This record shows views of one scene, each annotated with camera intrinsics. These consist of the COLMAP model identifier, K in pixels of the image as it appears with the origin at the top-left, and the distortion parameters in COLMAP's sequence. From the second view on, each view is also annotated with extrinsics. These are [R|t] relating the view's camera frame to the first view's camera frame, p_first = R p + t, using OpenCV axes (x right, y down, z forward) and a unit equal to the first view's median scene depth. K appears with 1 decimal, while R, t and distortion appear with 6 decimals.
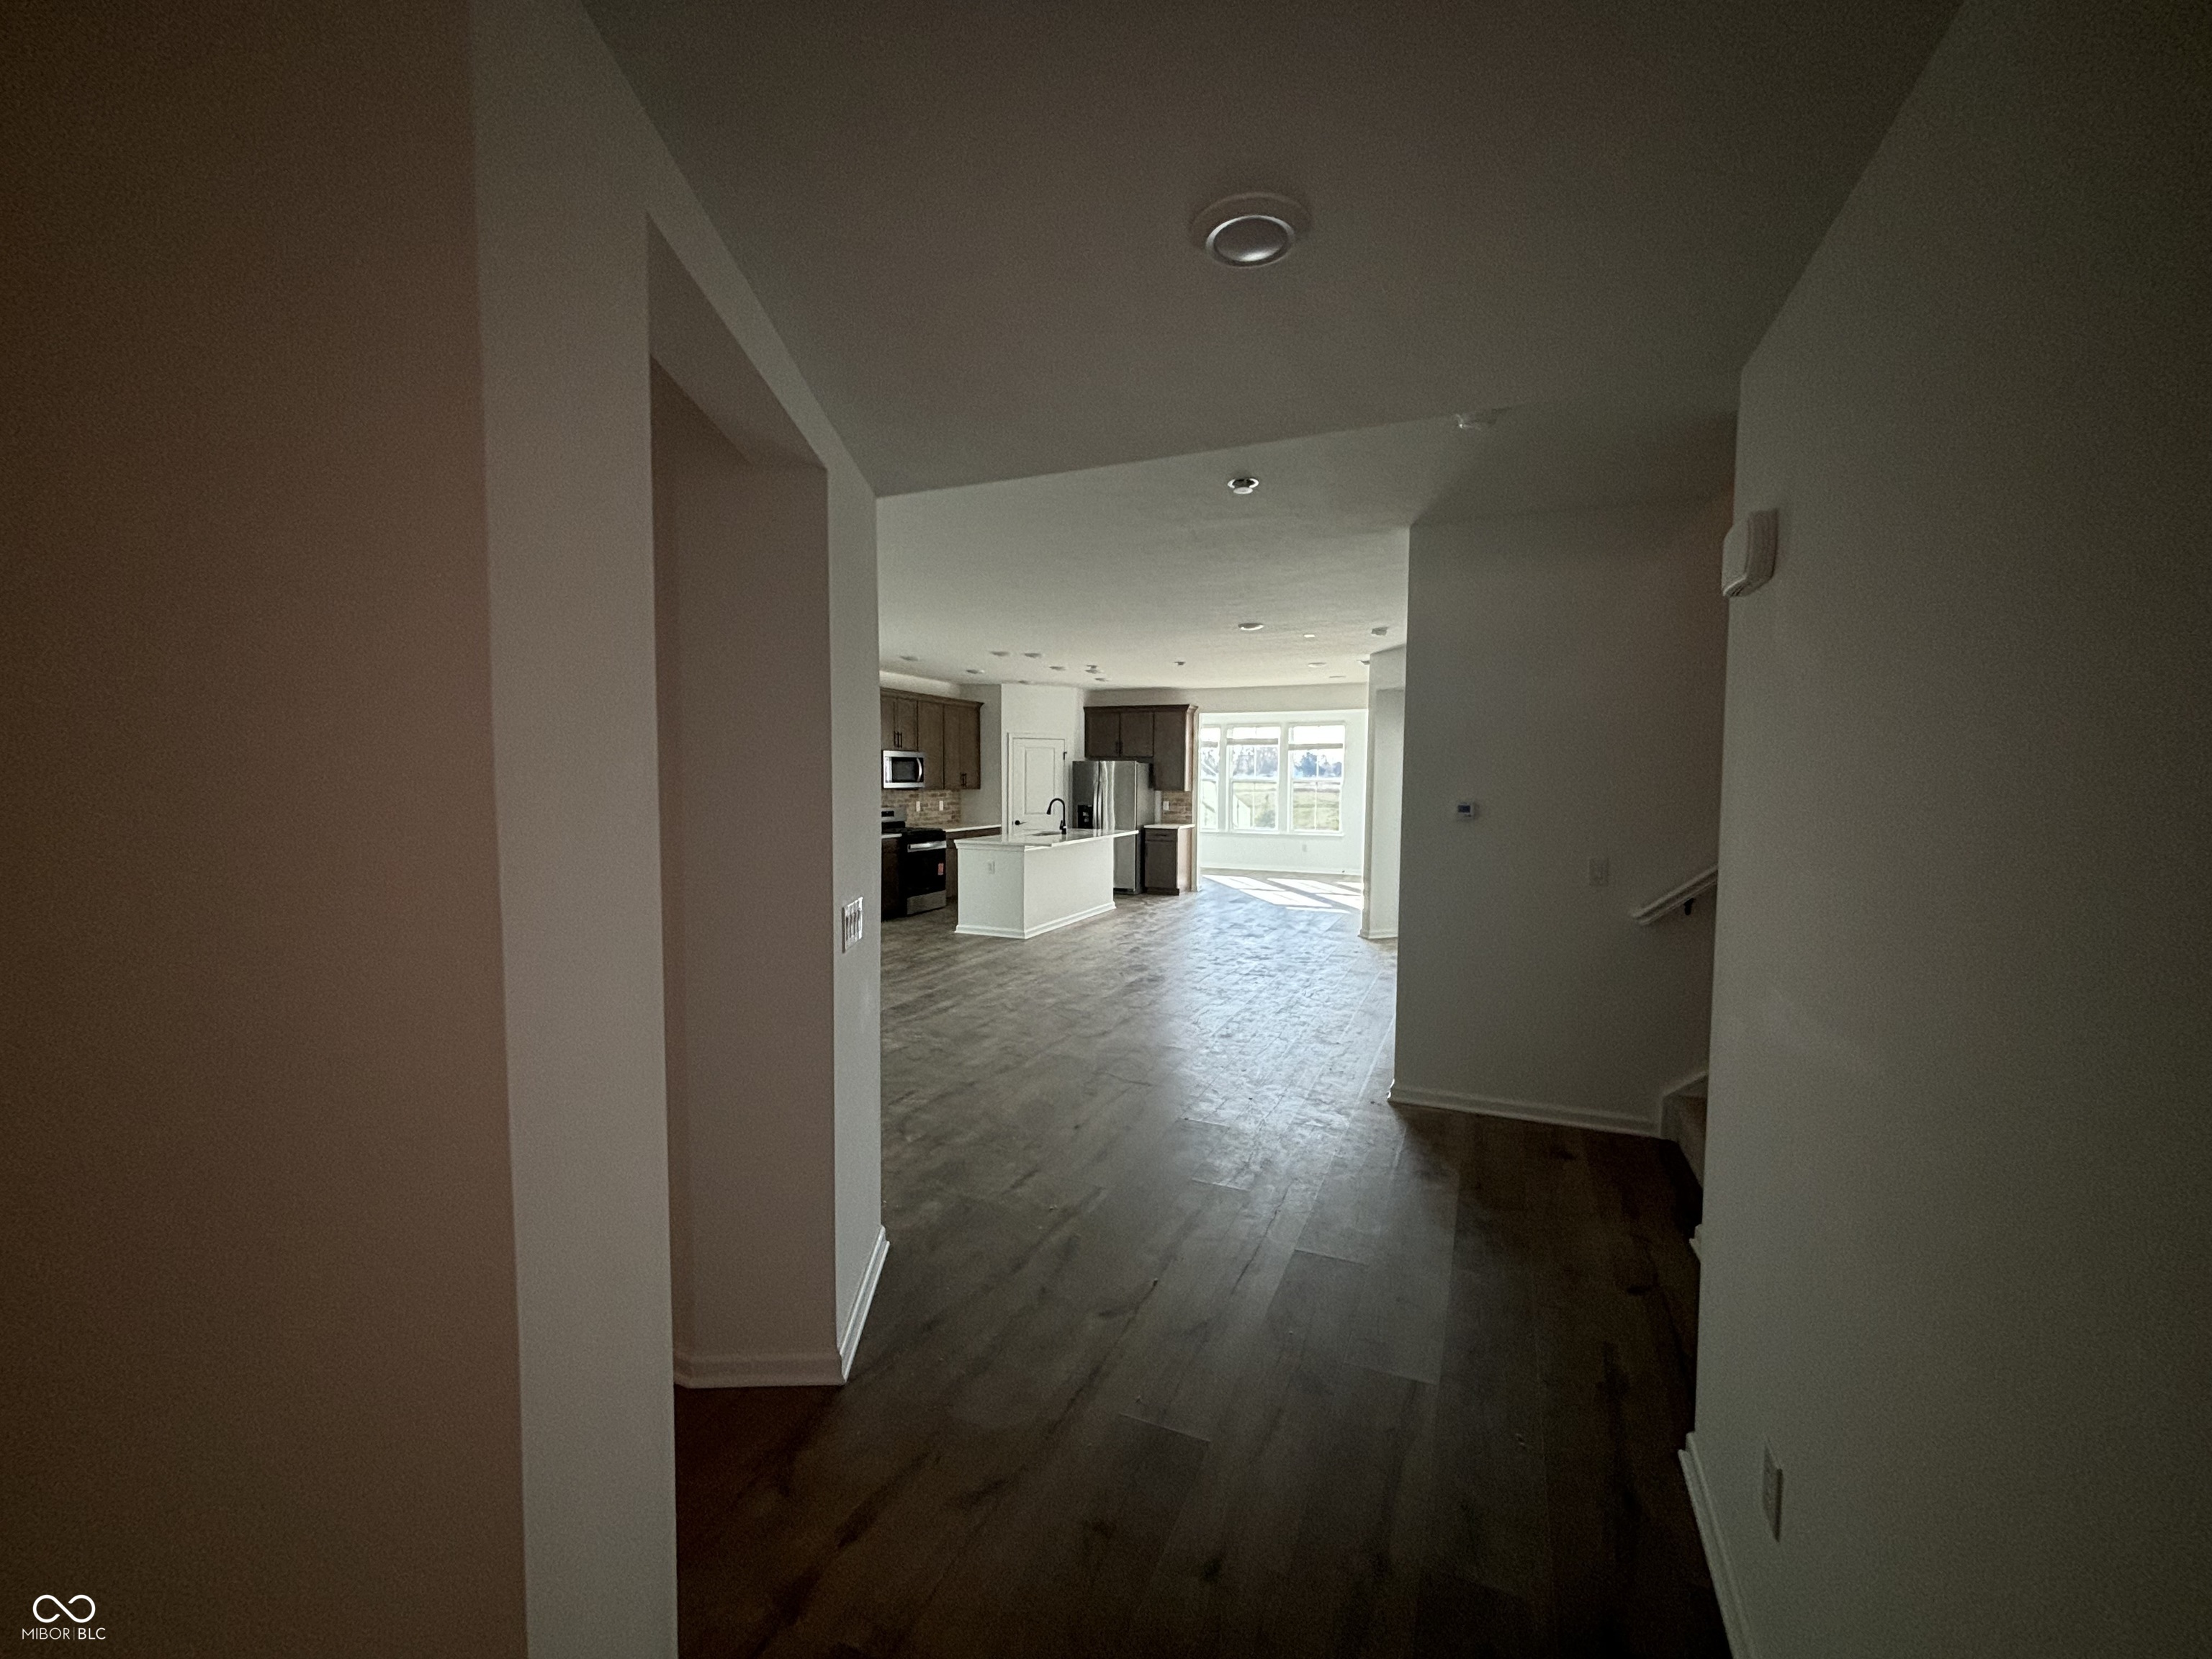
lens RADIAL K [[889.6, 0, 1117.5], [0, 889.6, 834.8], [0, 0, 1]] dist [0.003280, 0.000004]
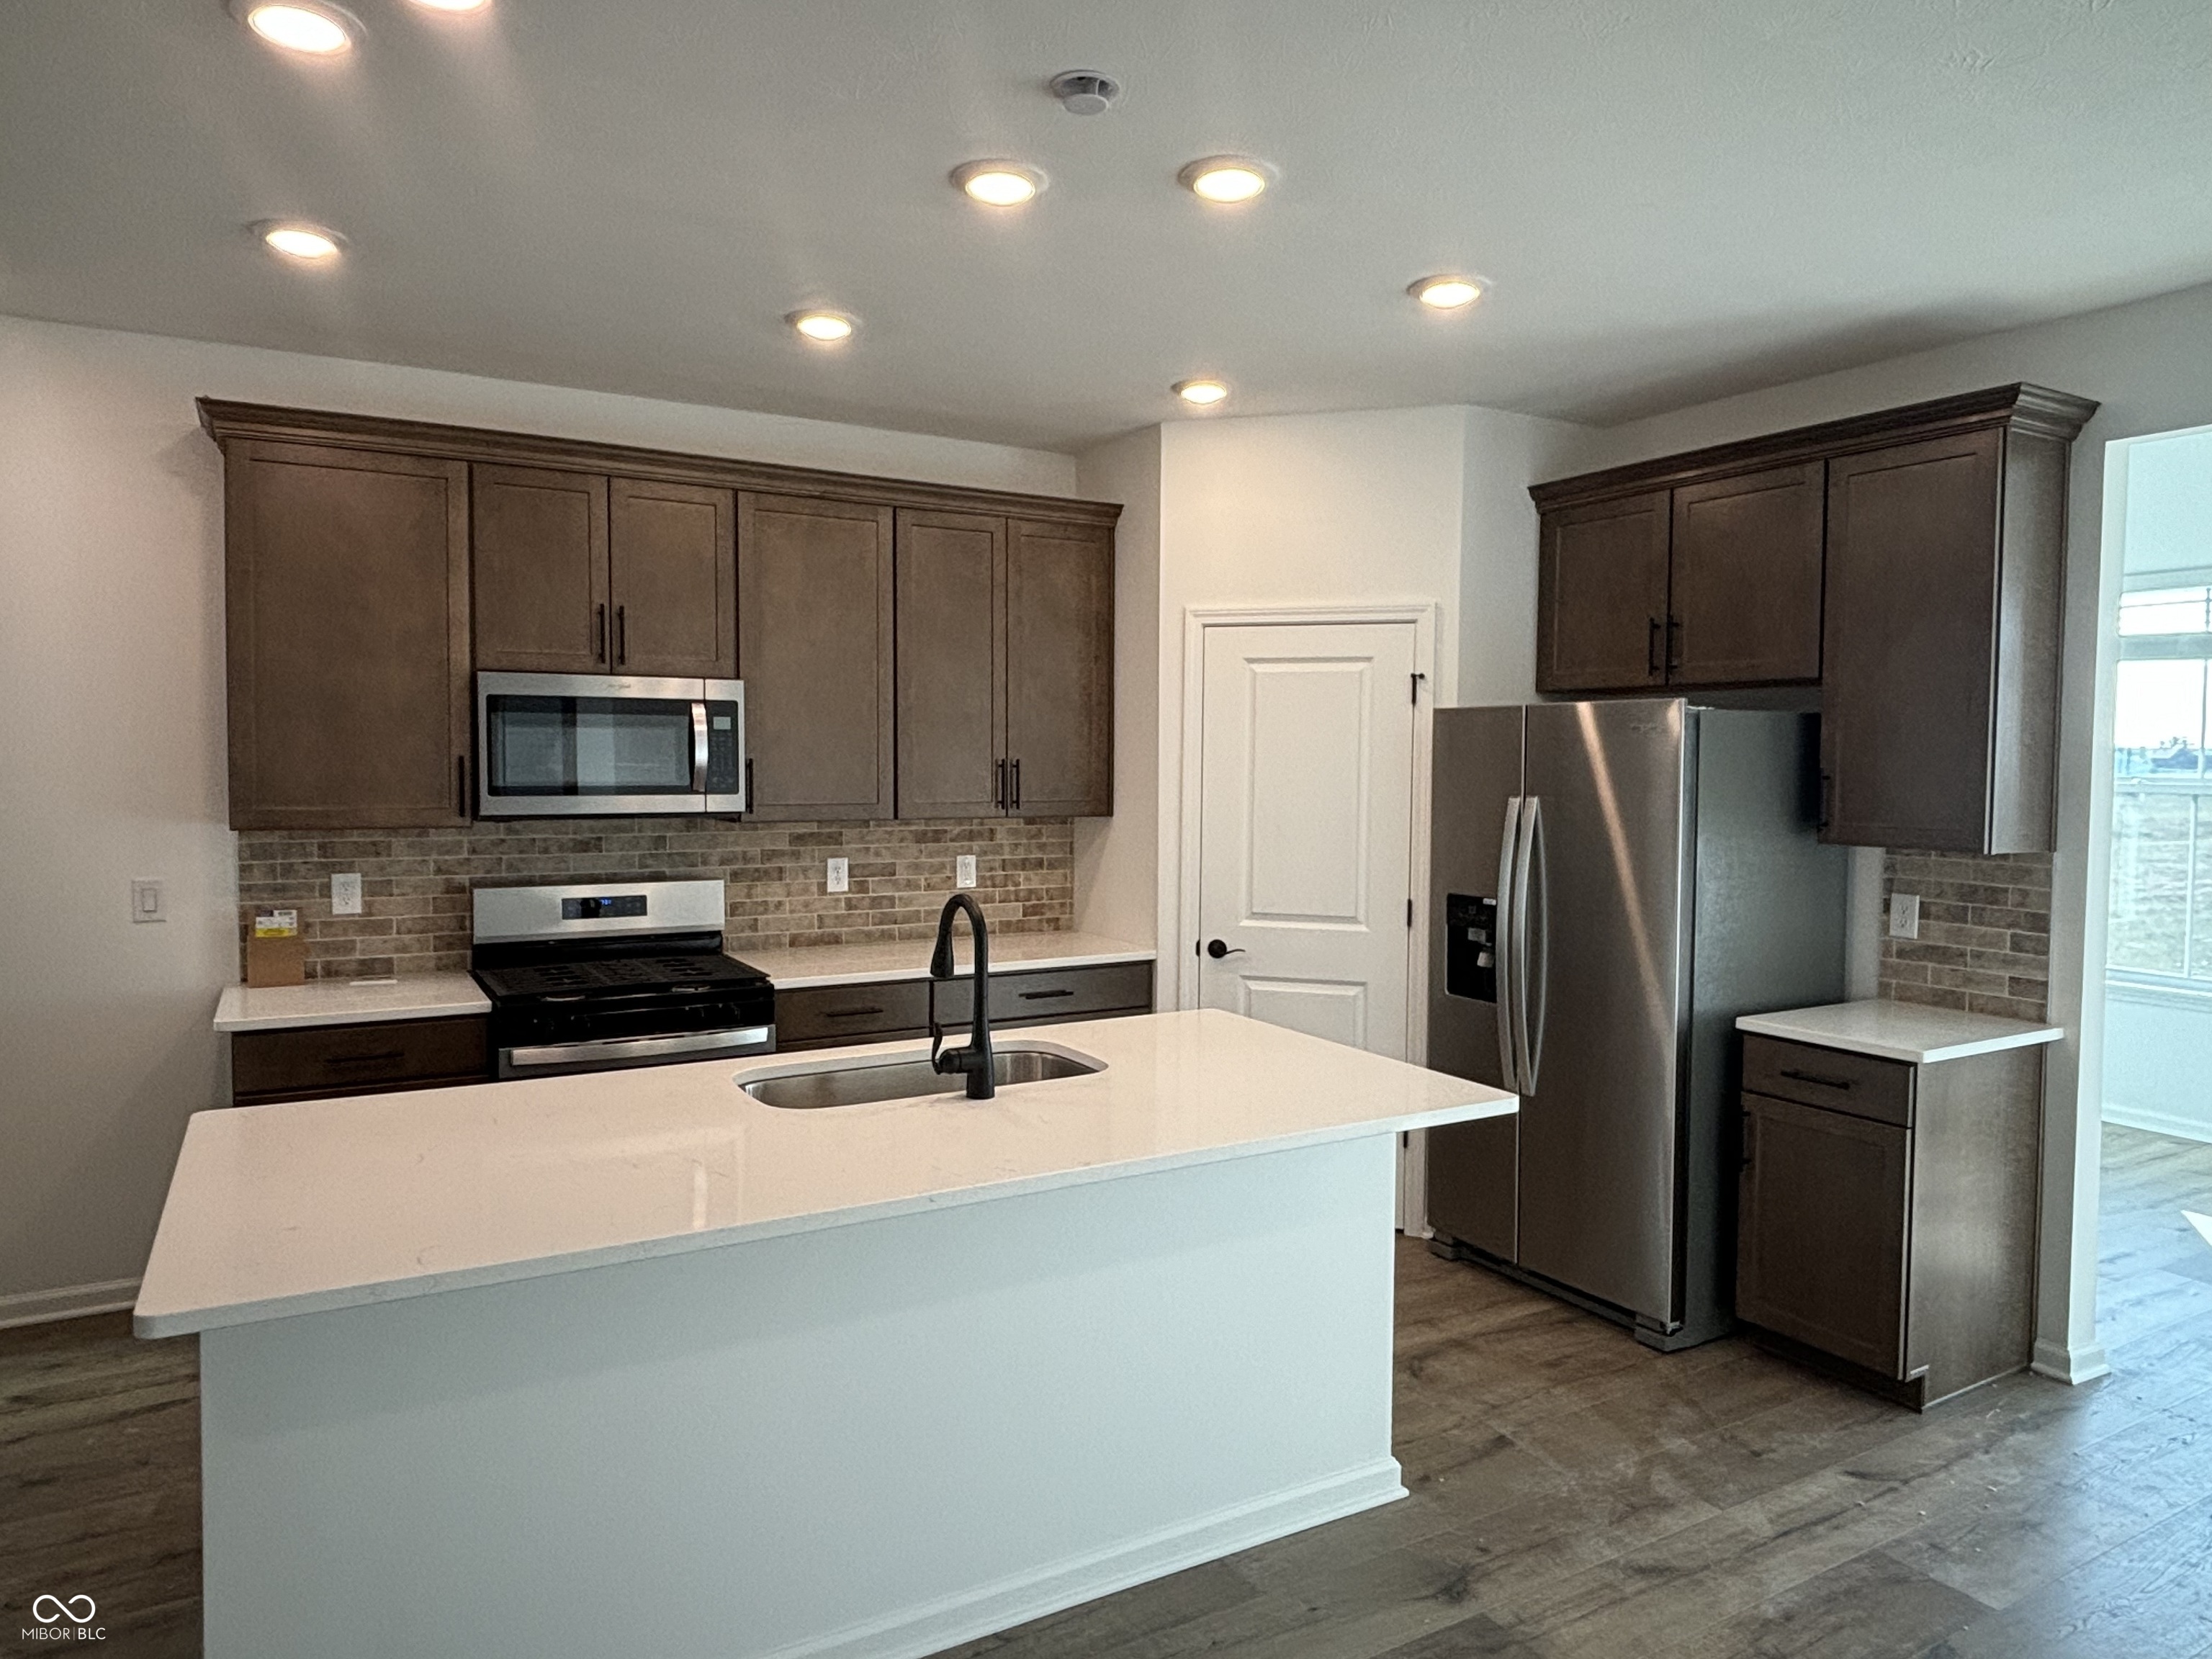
lens RADIAL K [[1388.4, 0, 1094.6], [0, 1388.4, 820.0], [0, 0, 1]] dist [0.015769, -0.011185]
pose [[0.793920, 0.027790, -0.607387, 0.105974], [-0.043959, 0.998964, -0.011753, -0.045348], [0.606431, 0.036031, 0.794319, 0.659153]]
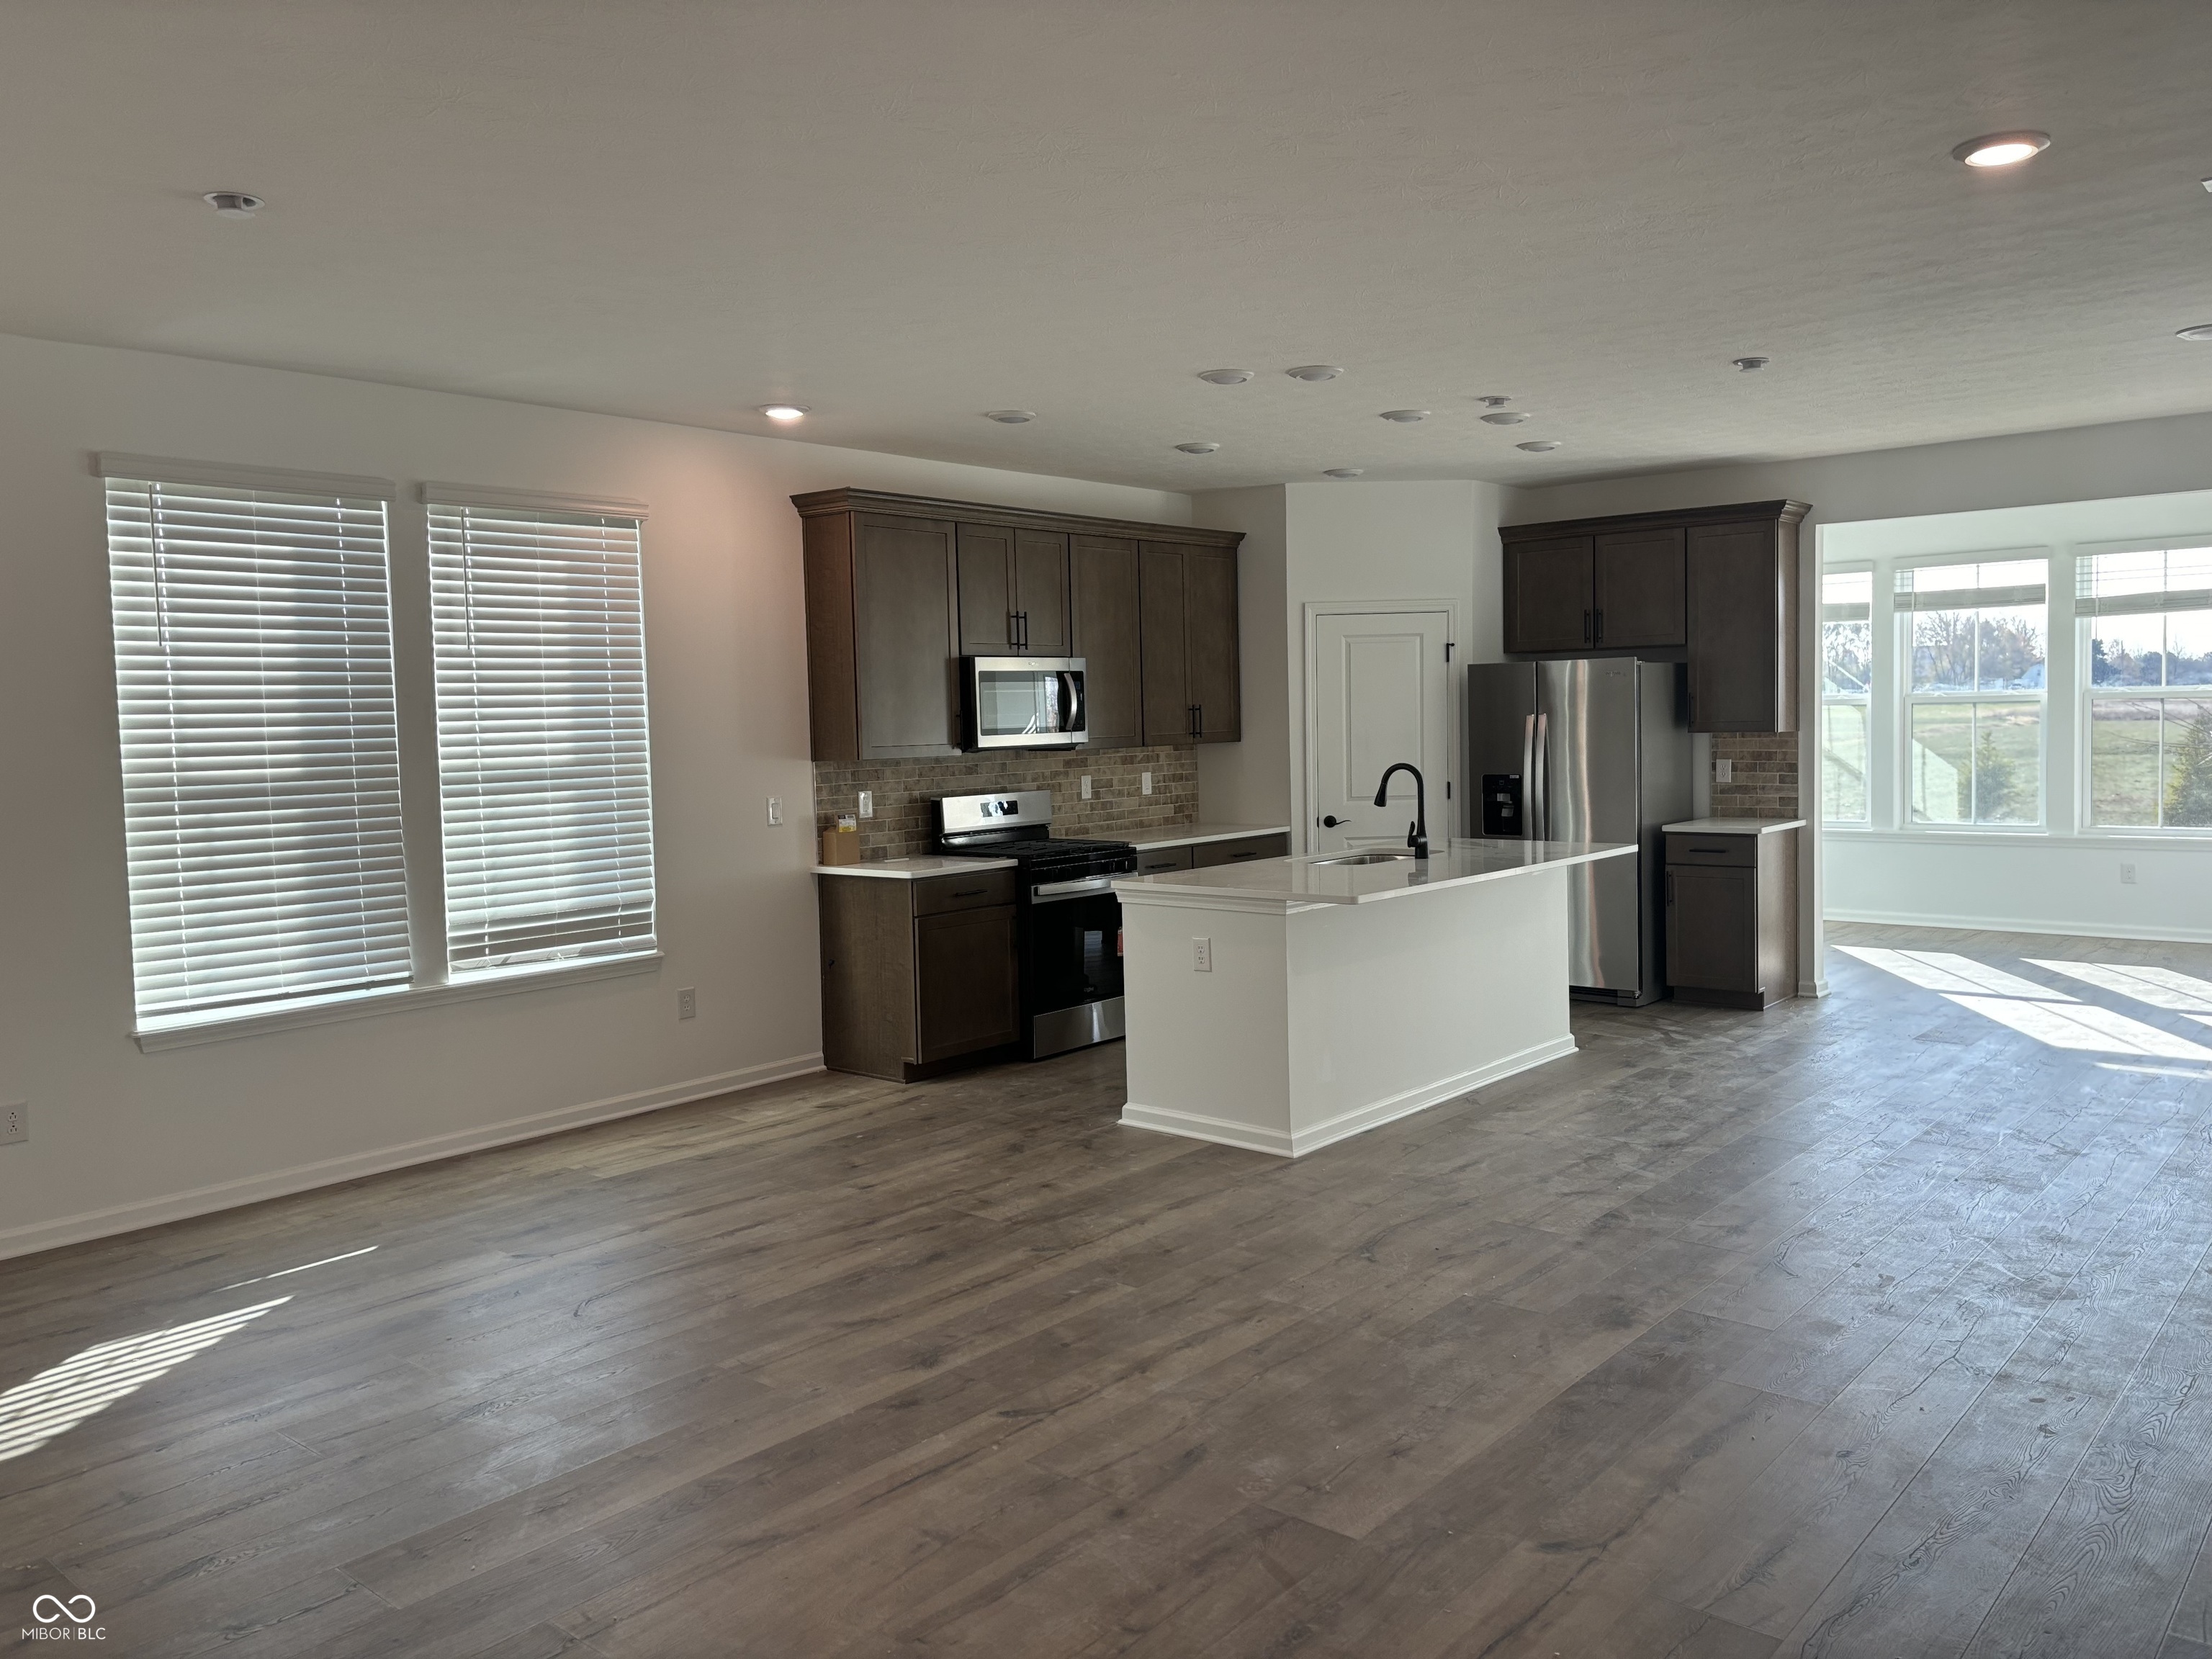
lens RADIAL K [[1676.6, 0, 1105.1], [0, 1676.6, 810.4], [0, 0, 1]] dist [0.068874, -0.076537]
pose [[0.952086, -0.011726, -0.305605, 0.024525], [0.010214, 0.999926, -0.006546, -0.014862], [0.305659, 0.003111, 0.952136, 0.238558]]
